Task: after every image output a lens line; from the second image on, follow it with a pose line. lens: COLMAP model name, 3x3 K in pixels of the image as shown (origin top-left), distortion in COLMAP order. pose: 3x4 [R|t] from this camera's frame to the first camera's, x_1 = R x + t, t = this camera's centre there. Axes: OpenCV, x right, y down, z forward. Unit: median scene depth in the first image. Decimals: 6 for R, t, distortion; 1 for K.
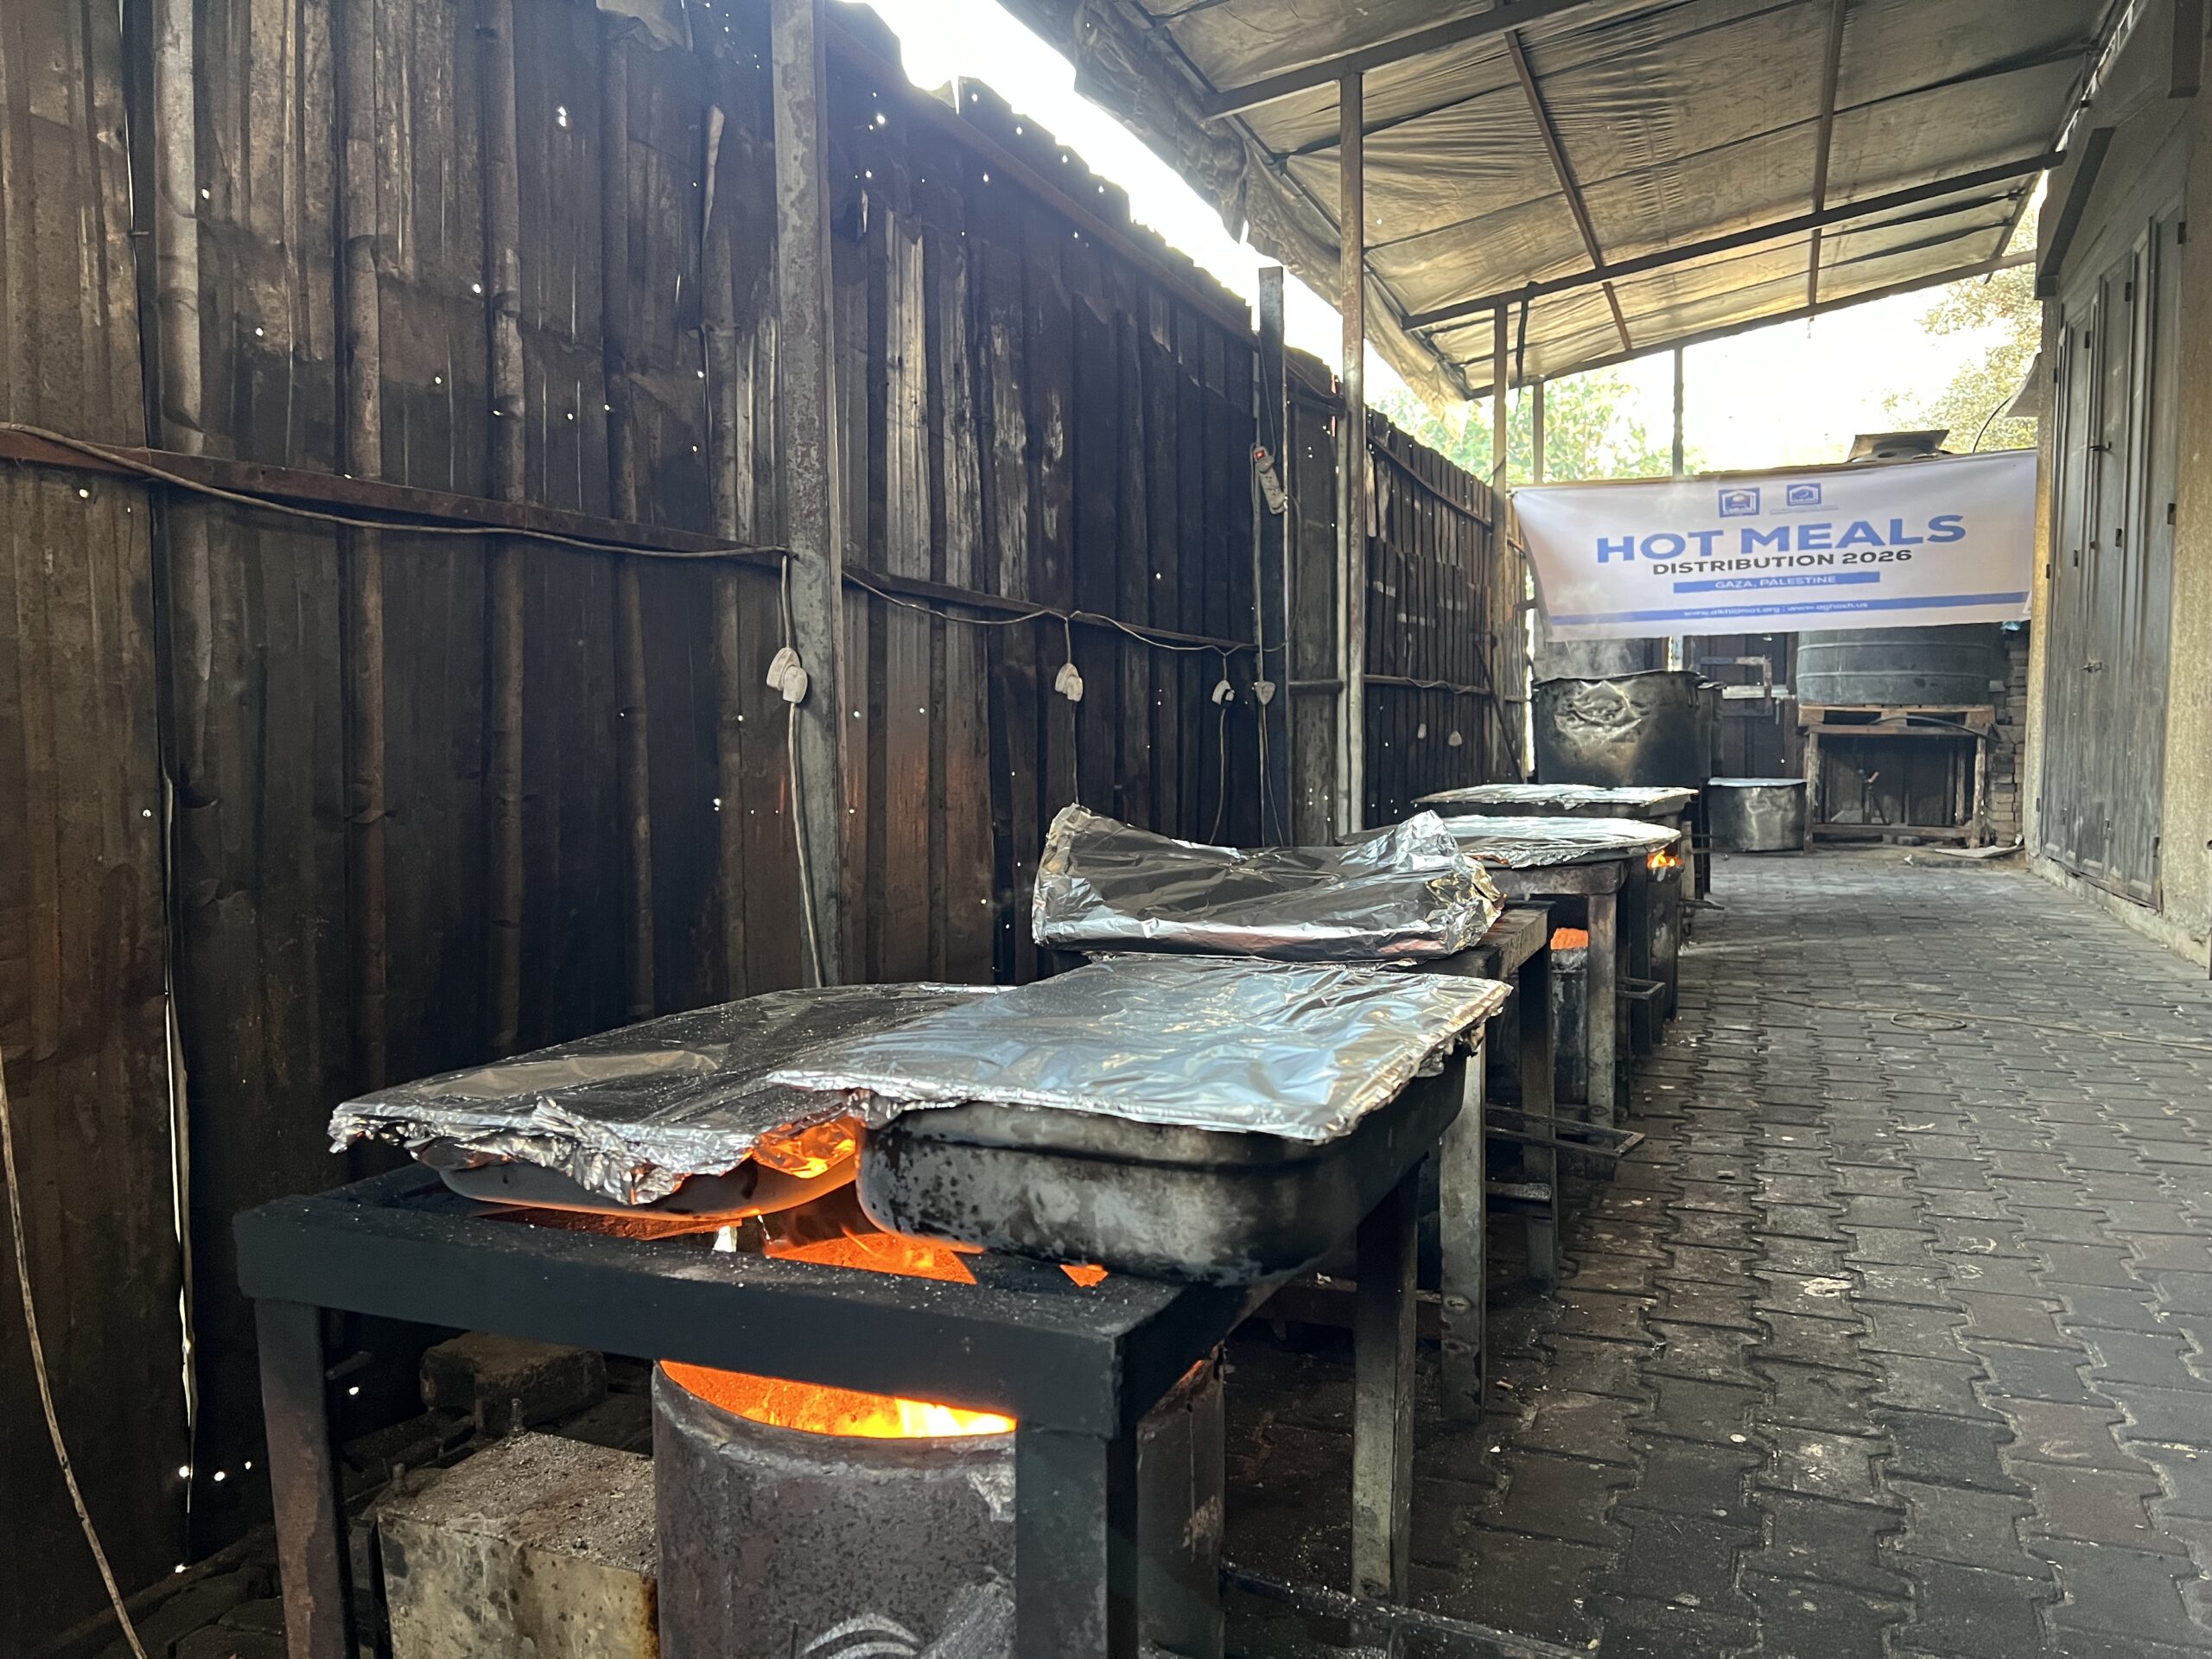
lens RADIAL K [[1672.7, 0, 1110.2], [0, 1672.7, 846.2], [0, 0, 1]] dist [0.049354, -0.059312]
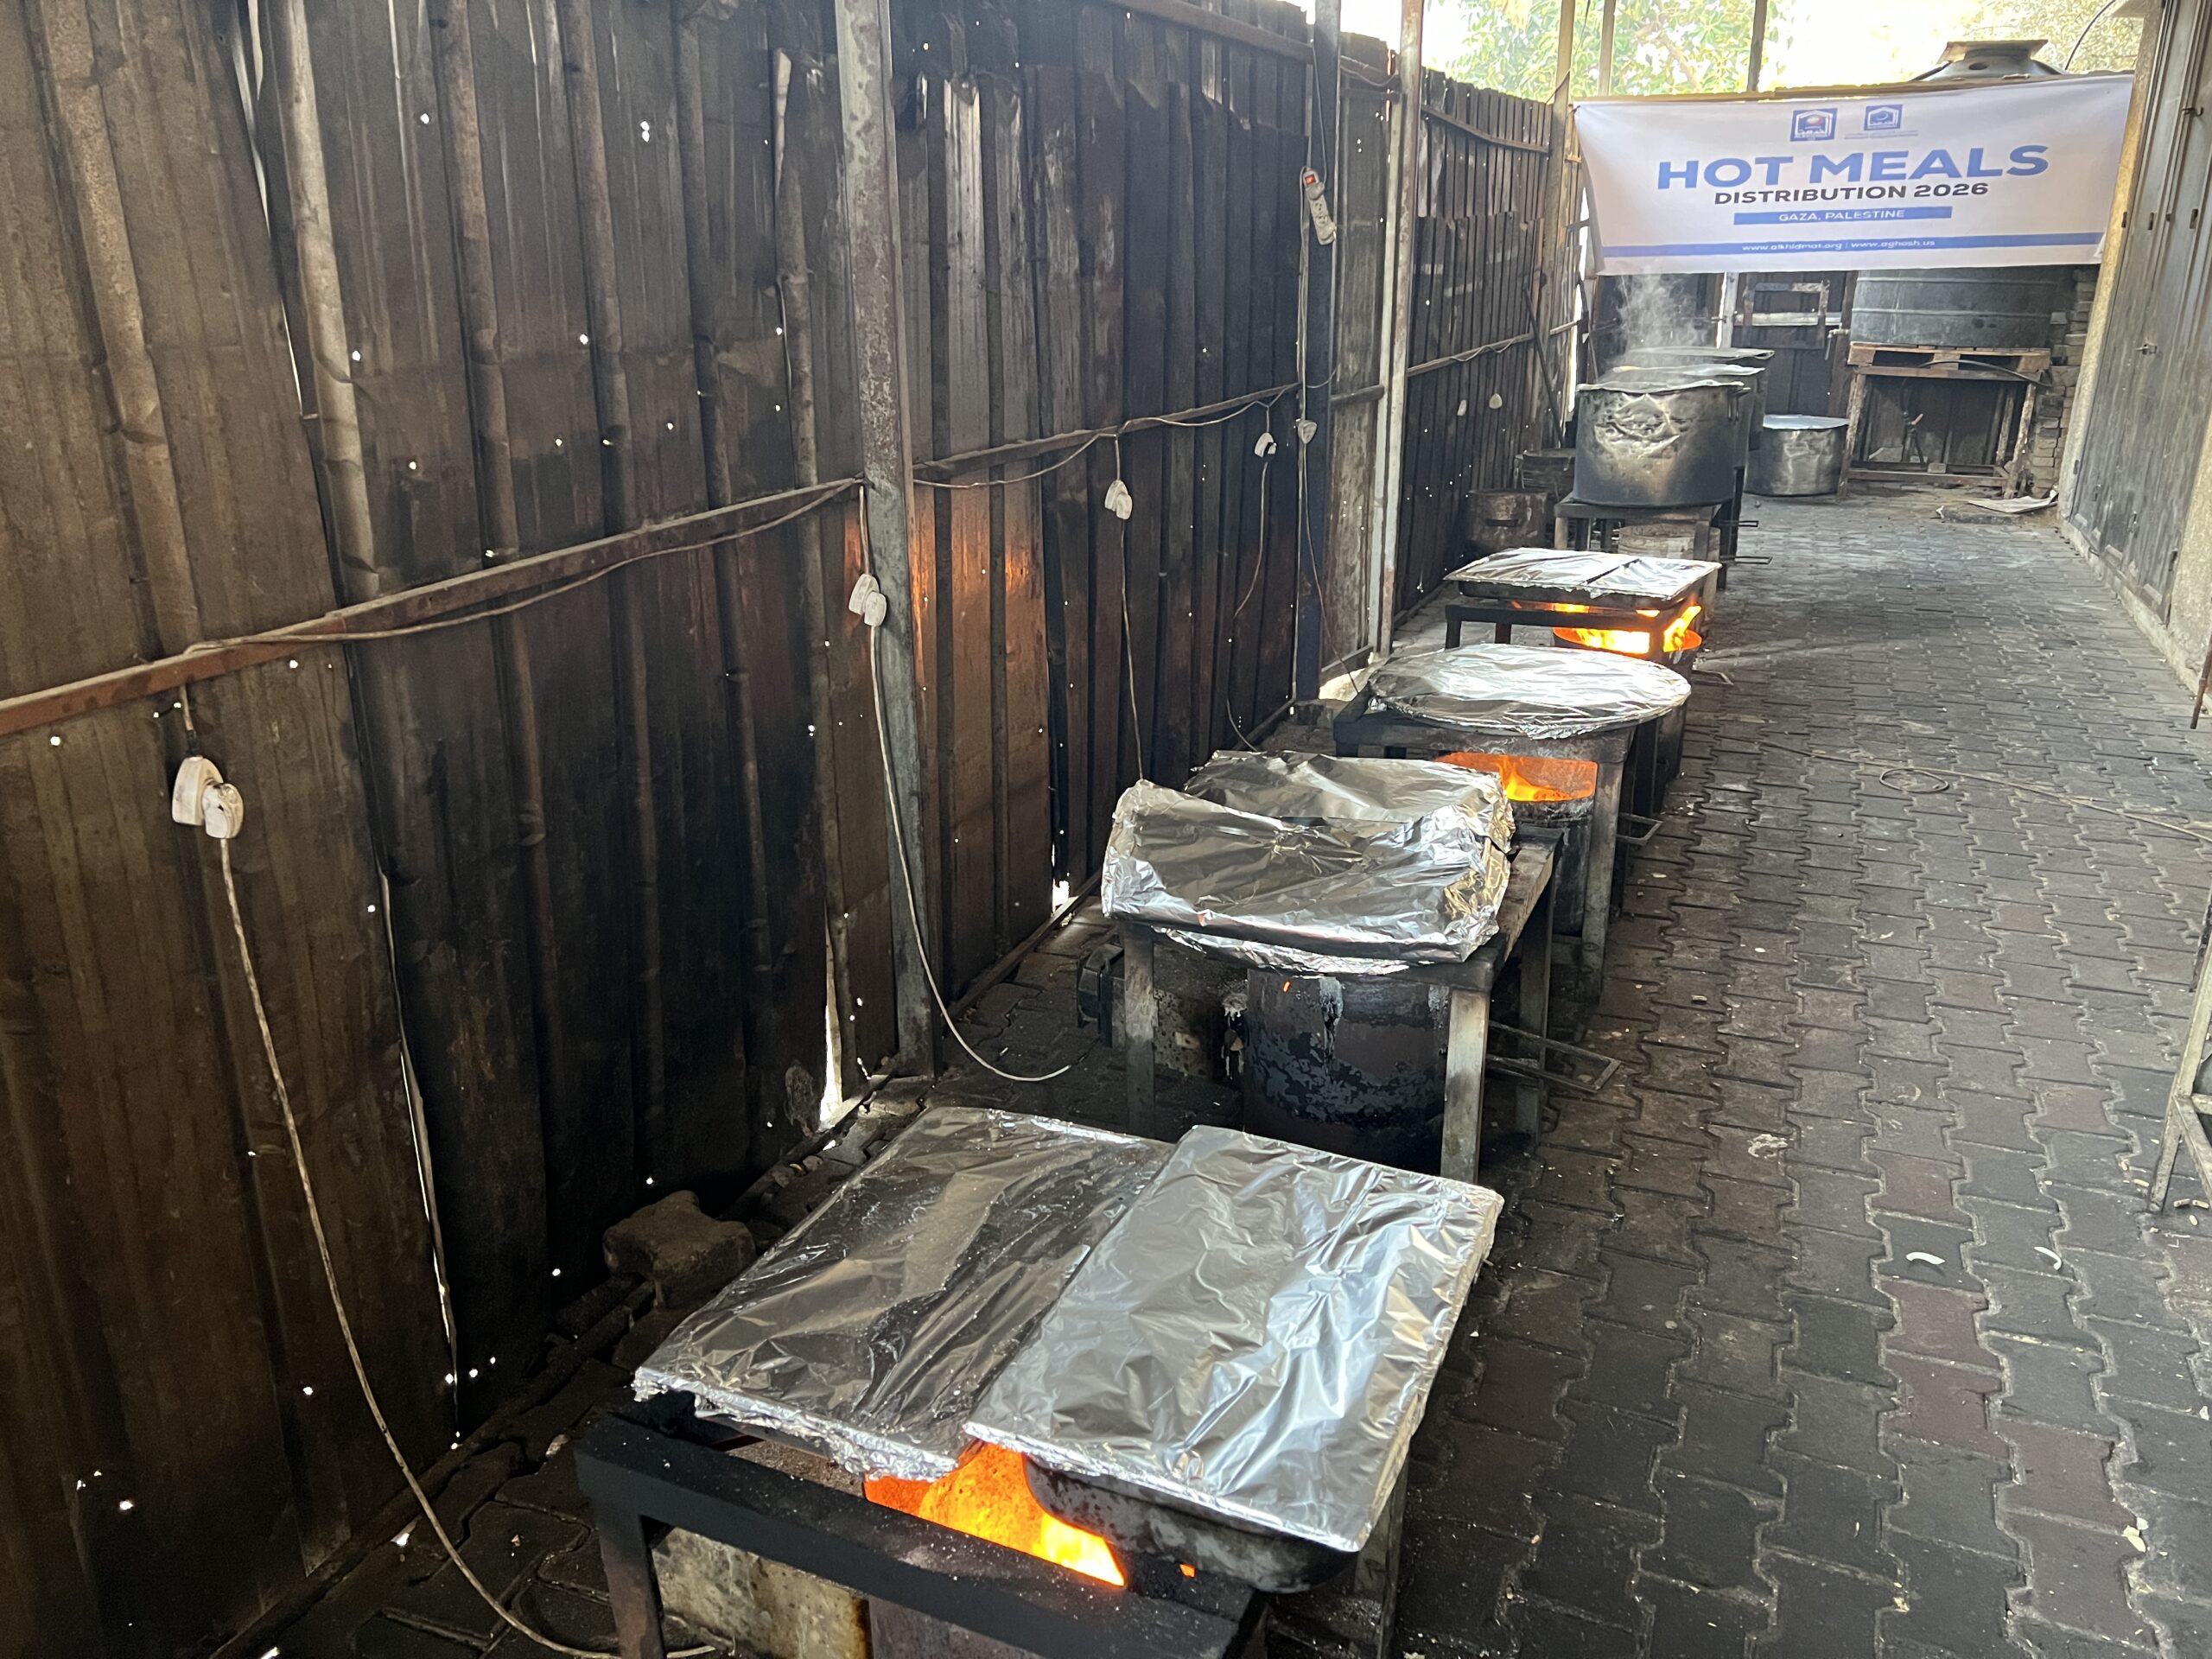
lens RADIAL K [[1672.2, 0, 1117.9], [0, 1672.2, 842.3], [0, 0, 1]] dist [0.046904, -0.053921]
pose [[0.999939, 0.008919, -0.006561, -0.020028], [-0.006830, 0.963266, 0.268461, -0.208967], [0.008714, -0.268399, 0.963268, -0.068281]]
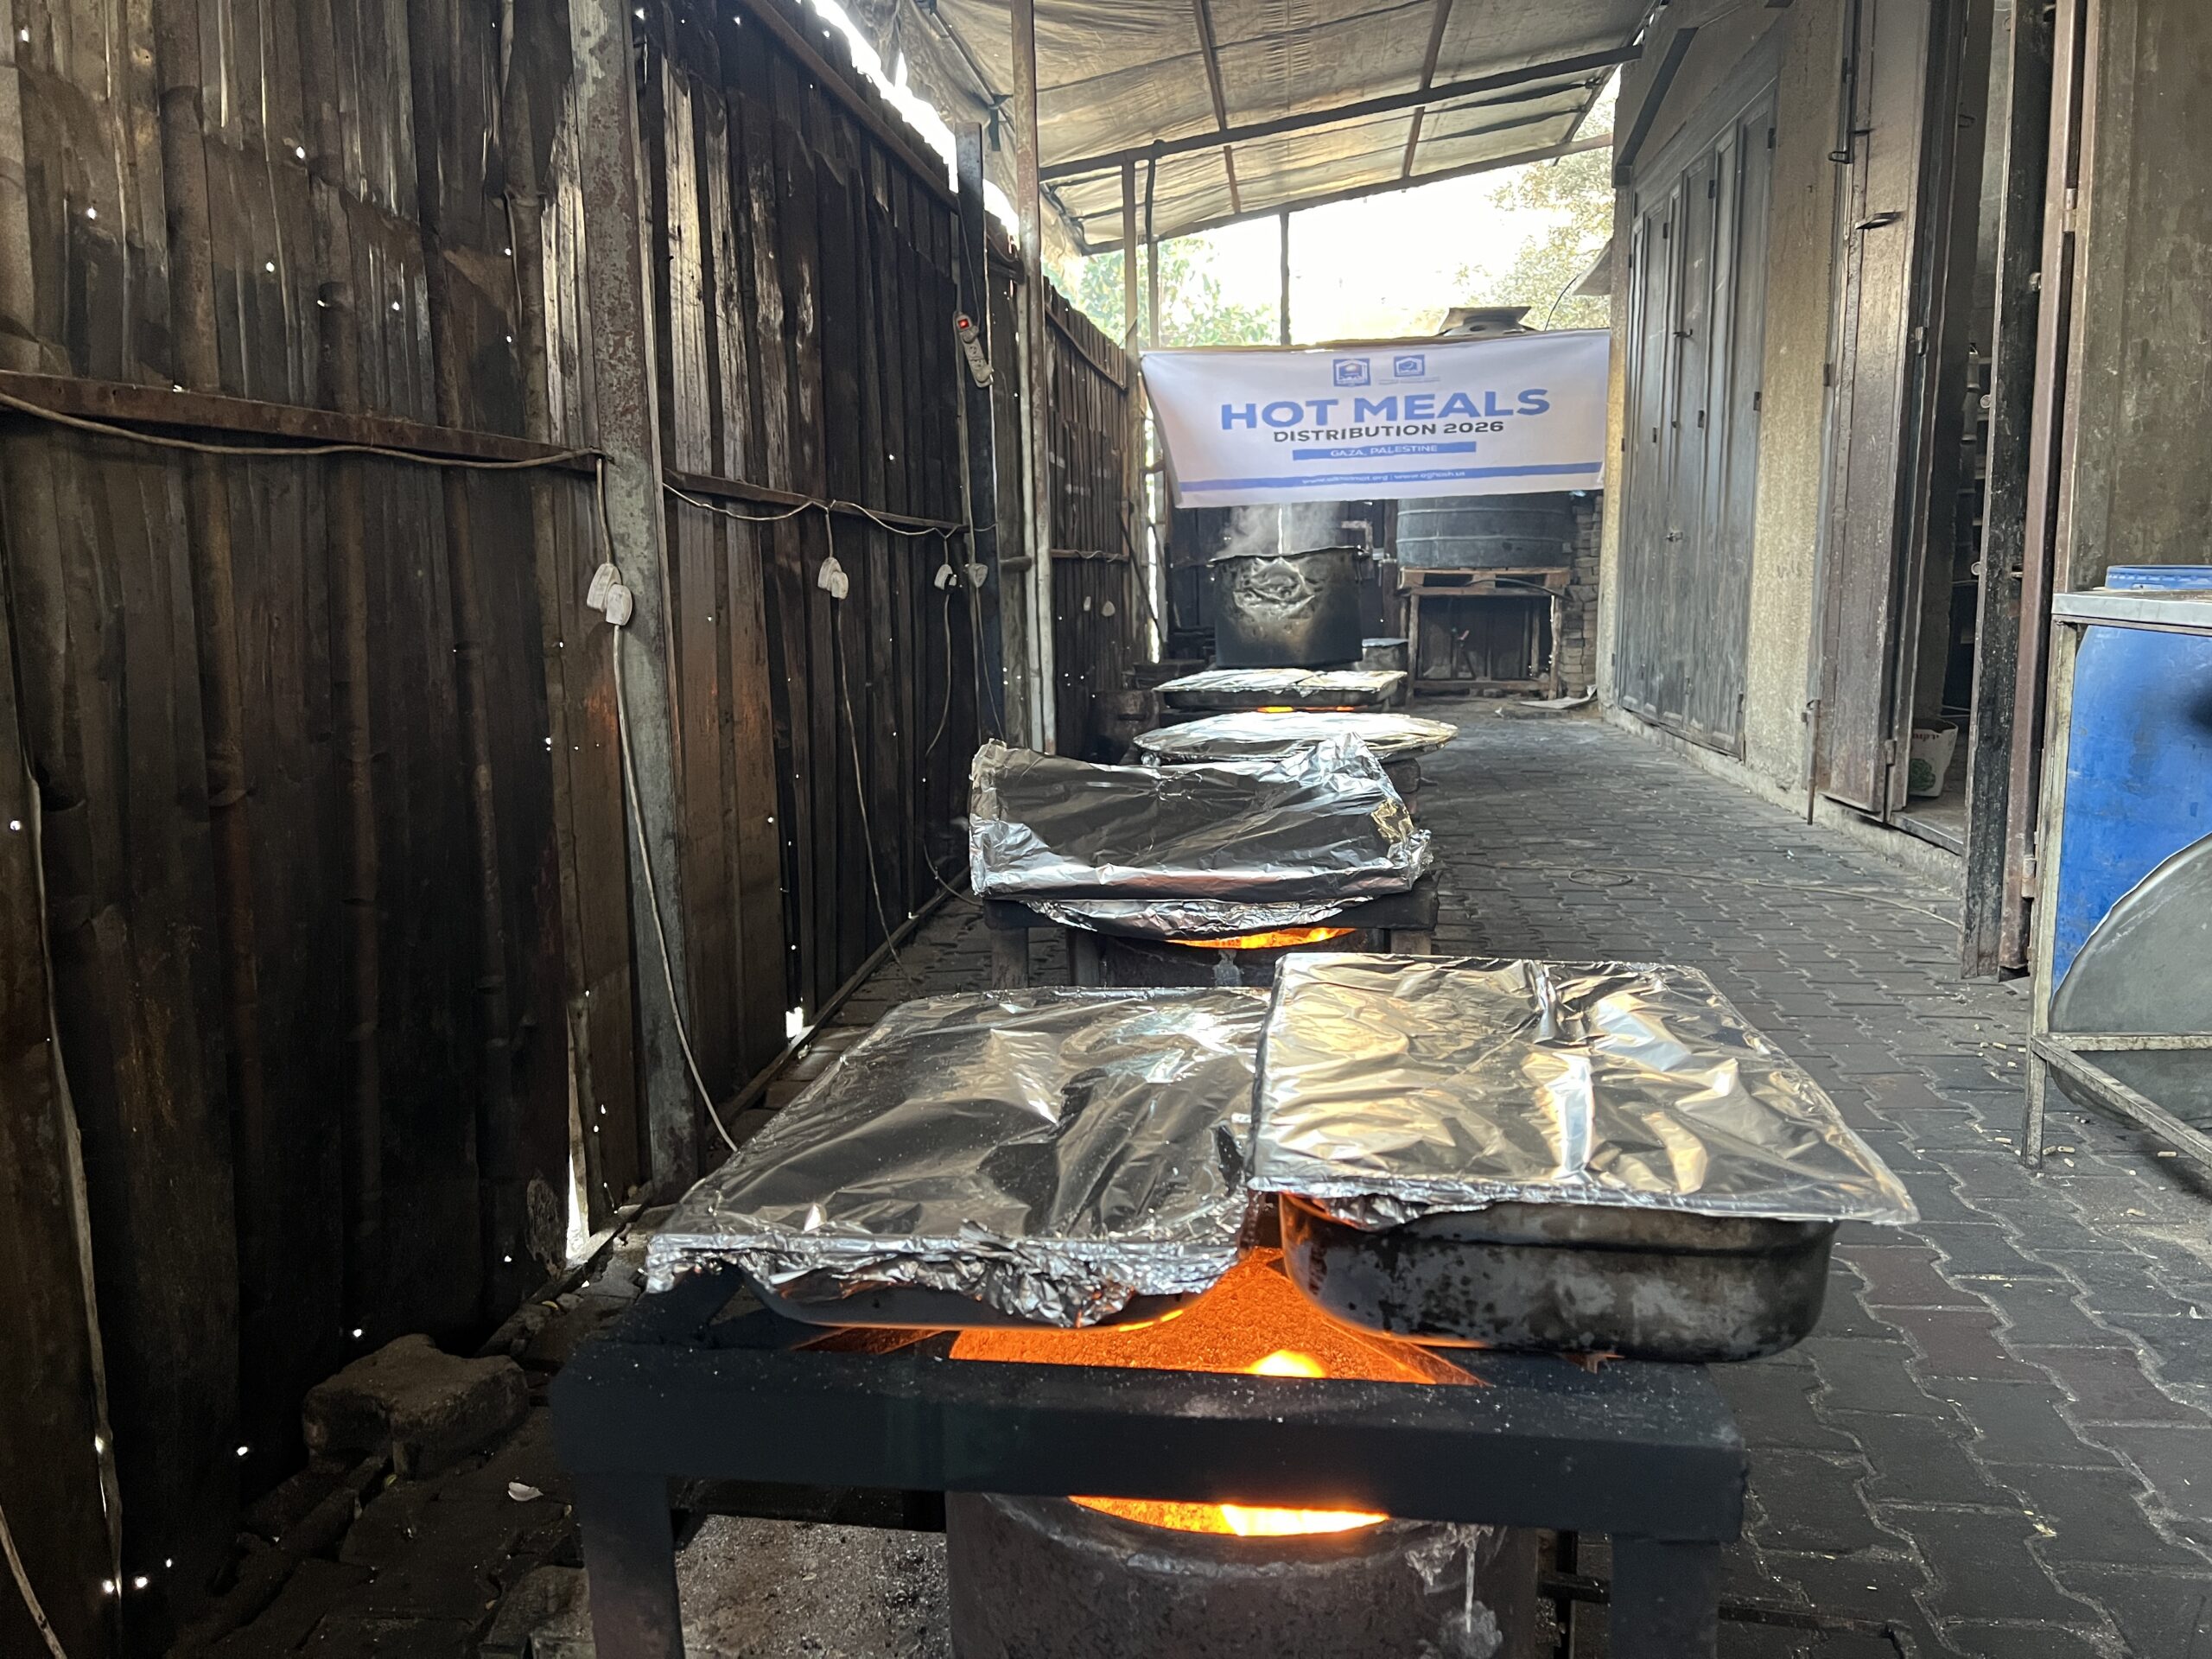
lens RADIAL K [[1672.2, 0, 1117.9], [0, 1672.2, 842.3], [0, 0, 1]] dist [0.046904, -0.053921]
pose [[0.965173, -0.047954, 0.257179, -0.145231], [0.025183, 0.995522, 0.091115, -0.038839], [-0.260396, -0.081465, 0.962059, 0.044434]]
